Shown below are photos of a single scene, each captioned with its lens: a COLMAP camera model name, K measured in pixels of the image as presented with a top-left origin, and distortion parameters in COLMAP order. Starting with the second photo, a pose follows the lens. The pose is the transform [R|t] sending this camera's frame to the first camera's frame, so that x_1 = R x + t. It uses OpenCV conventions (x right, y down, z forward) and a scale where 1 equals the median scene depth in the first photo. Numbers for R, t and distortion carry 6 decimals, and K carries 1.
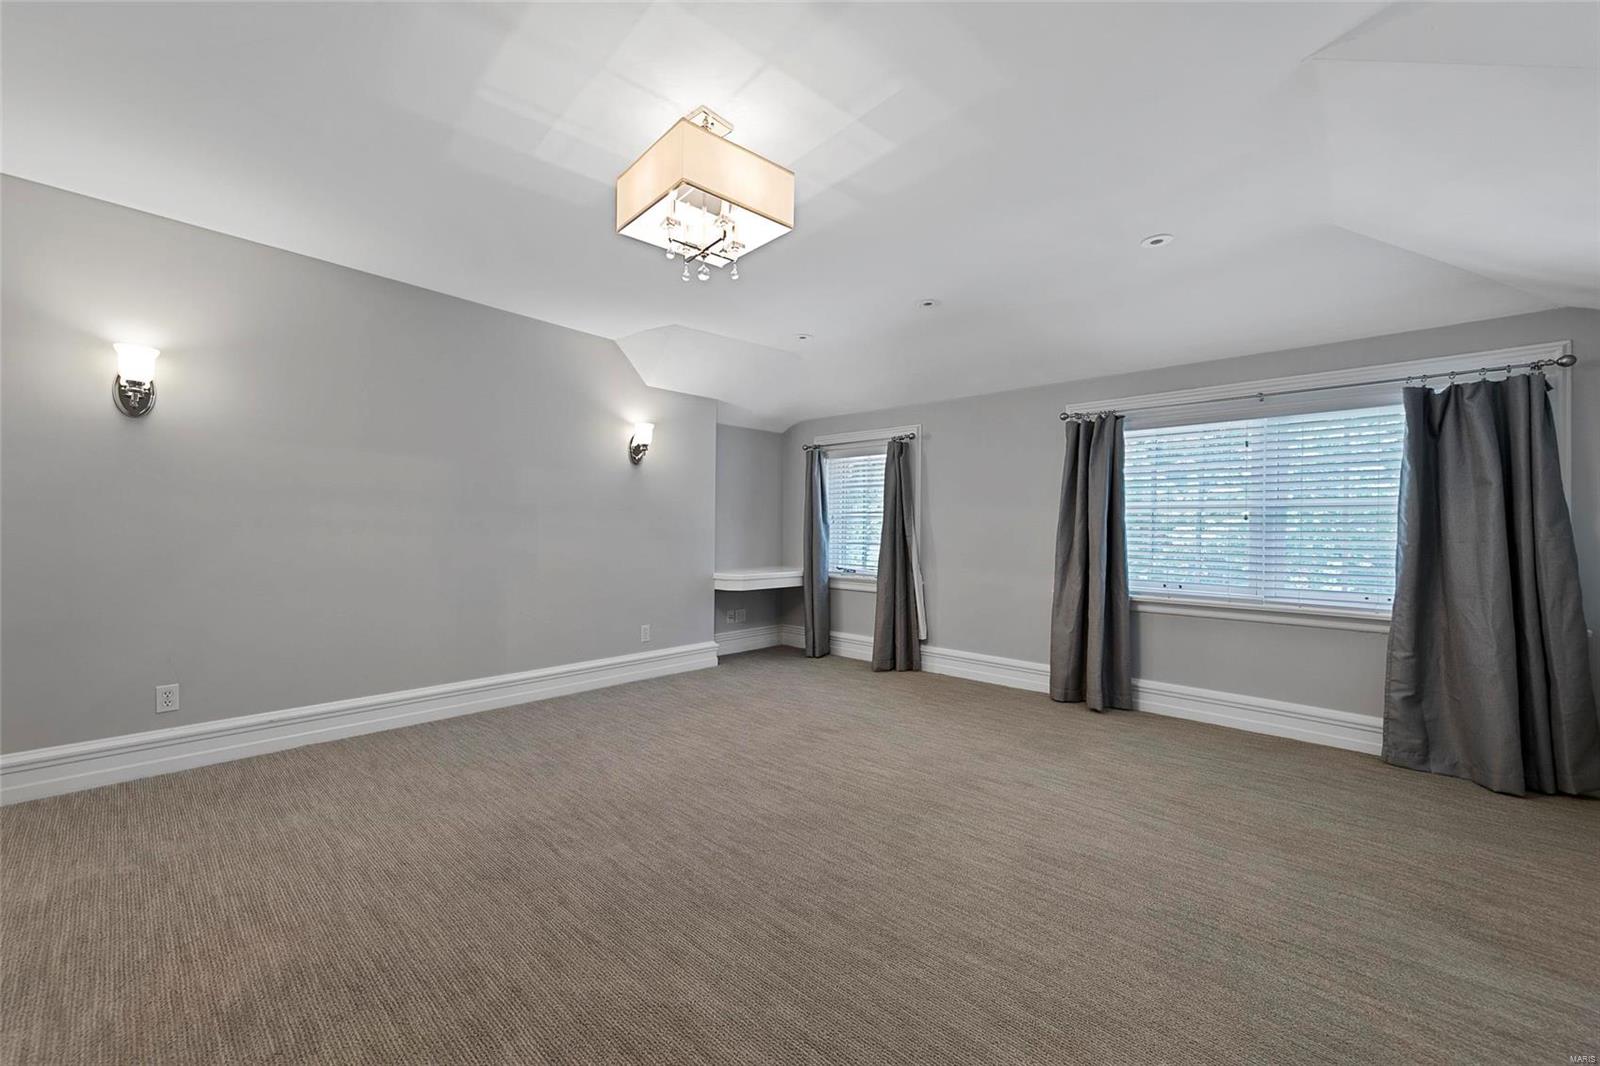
lens RADIAL K [[639.6, 0, 801.9], [0, 639.6, 519.6], [0, 0, 1]] dist [0.001858, 0.000161]
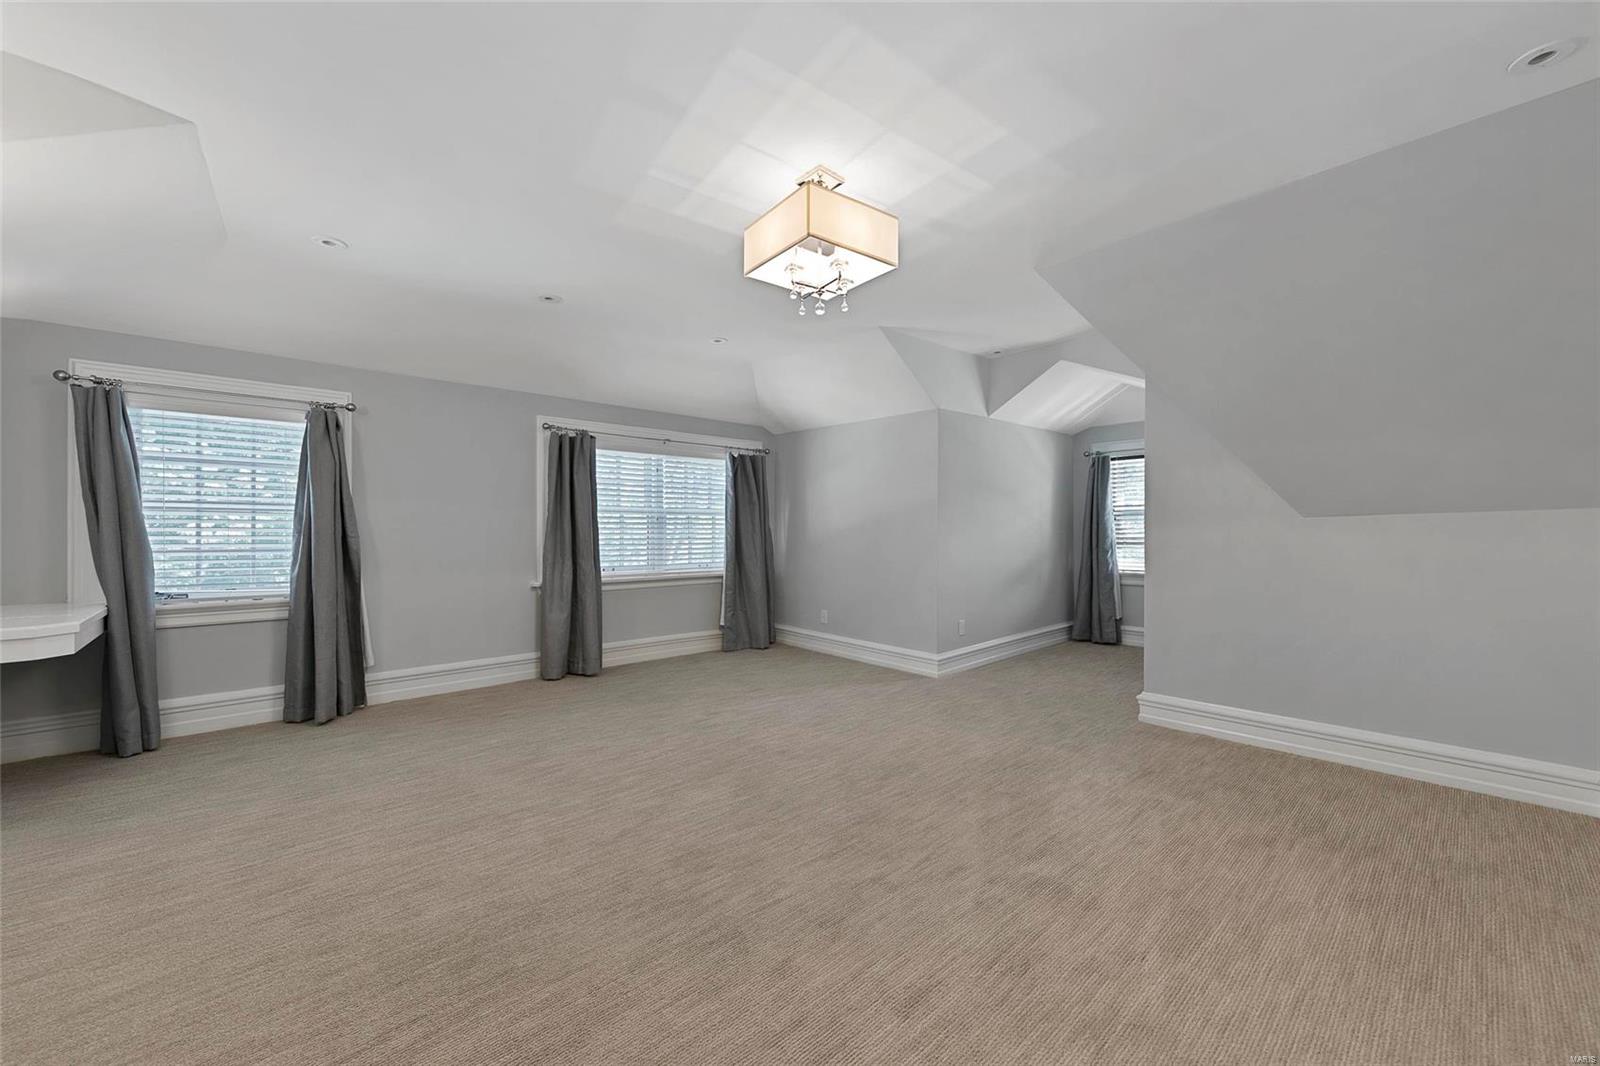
lens RADIAL K [[621.9, 0, 797.1], [0, 621.9, 540.3], [0, 0, 1]] dist [0.000401, 0.000037]
pose [[0.074068, -0.027277, 0.996880, -0.733930], [-0.013819, 0.999502, 0.028376, 0.000209], [-0.997157, -0.015877, 0.073654, 0.555996]]
